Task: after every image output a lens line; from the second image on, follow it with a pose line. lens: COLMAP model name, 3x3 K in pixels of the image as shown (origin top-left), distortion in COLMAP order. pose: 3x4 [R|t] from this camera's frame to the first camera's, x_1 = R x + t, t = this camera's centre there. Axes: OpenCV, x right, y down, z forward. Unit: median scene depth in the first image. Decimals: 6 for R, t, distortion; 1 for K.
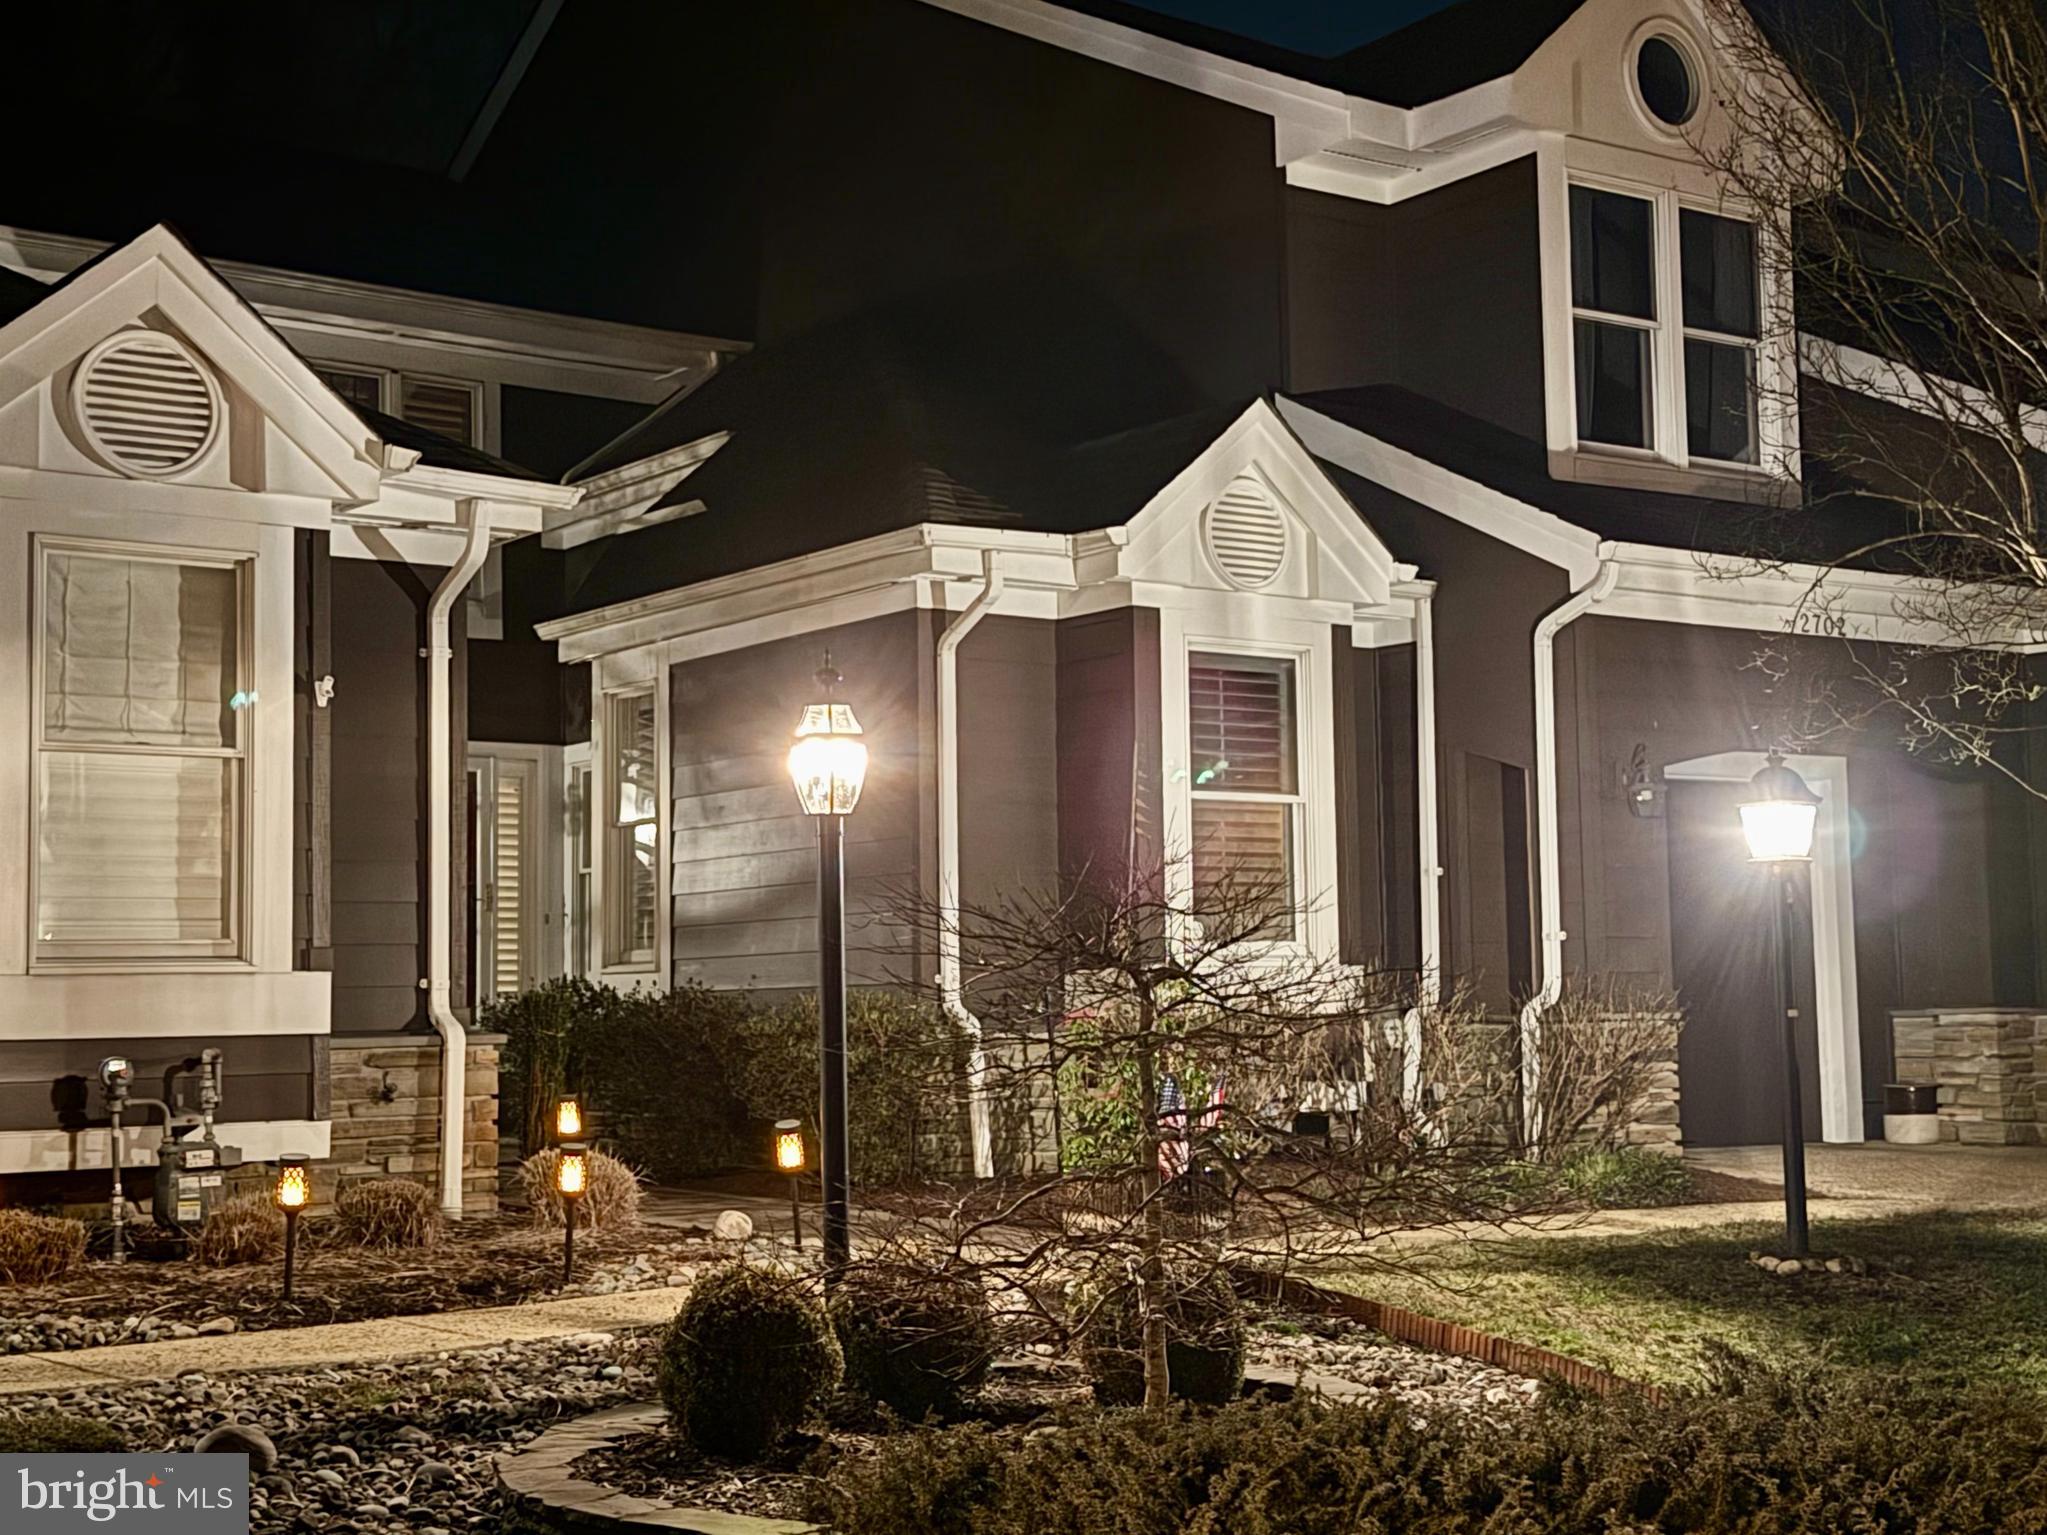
lens RADIAL K [[2817.0, 0, 1023.5], [0, 2817.0, 767.5], [0, 0, 1]] dist [0.001059, 0.000957]
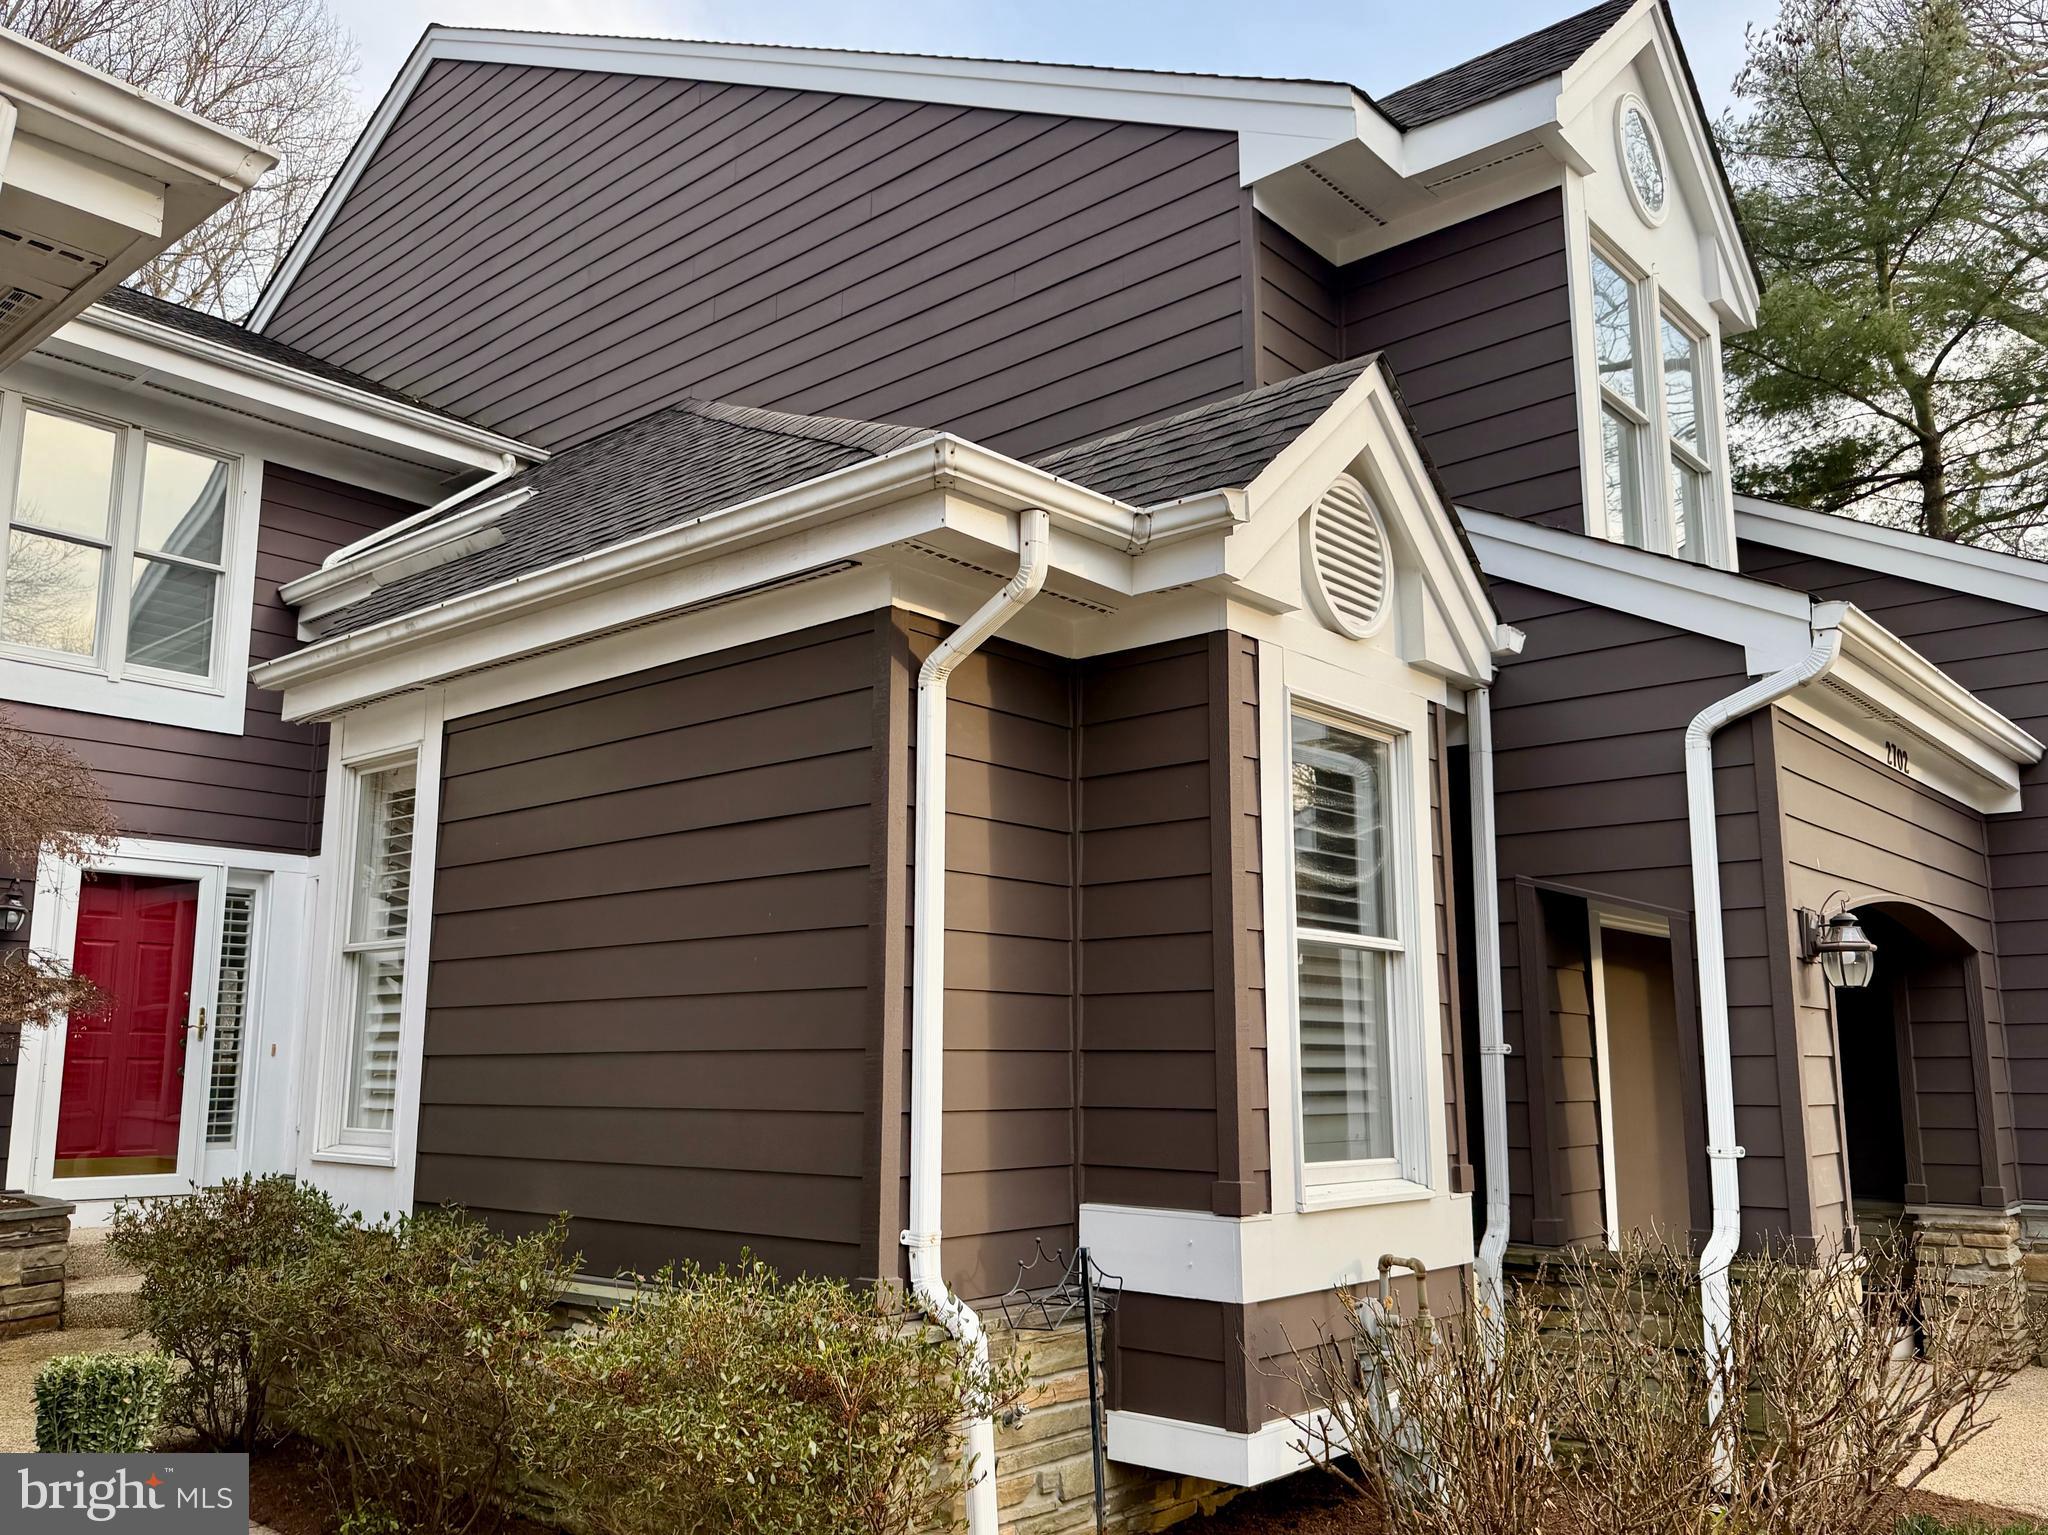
lens RADIAL K [[1616.4, 0, 1025.2], [0, 1616.4, 792.9], [0, 0, 1]] dist [0.001183, 0.000356]
pose [[0.972951, 0.054195, 0.224563, -0.083115], [-0.035619, 0.995661, -0.085962, 0.011402], [-0.228247, 0.075638, 0.970661, 0.646707]]
